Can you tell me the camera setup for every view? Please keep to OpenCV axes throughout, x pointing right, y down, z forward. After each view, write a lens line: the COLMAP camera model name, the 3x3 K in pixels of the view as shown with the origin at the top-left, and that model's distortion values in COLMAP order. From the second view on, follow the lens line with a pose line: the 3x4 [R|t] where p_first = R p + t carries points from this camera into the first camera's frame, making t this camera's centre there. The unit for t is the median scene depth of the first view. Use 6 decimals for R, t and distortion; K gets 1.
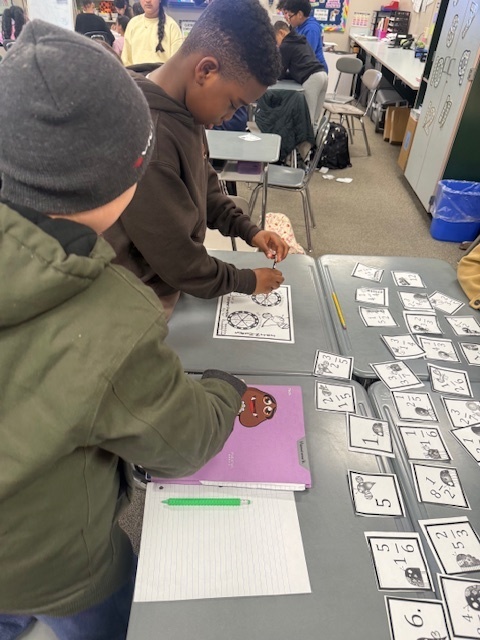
lens RADIAL K [[458.7, 0, 242.0], [0, 458.7, 326.3], [0, 0, 1]] dist [-0.008156, 0.001400]
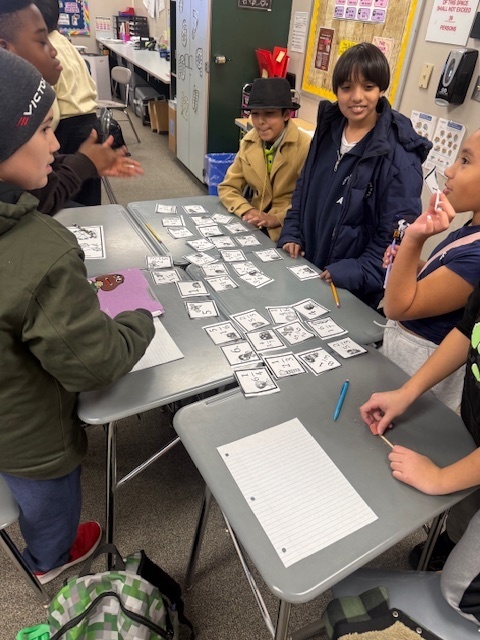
lens RADIAL K [[458.7, 0, 242.0], [0, 458.7, 314.3], [0, 0, 1]] dist [-0.008156, 0.001400]
pose [[0.891884, -0.240647, 0.382925, -0.053127], [0.249595, 0.967974, 0.026977, 0.088098], [-0.377154, 0.071515, 0.923385, -0.141231]]
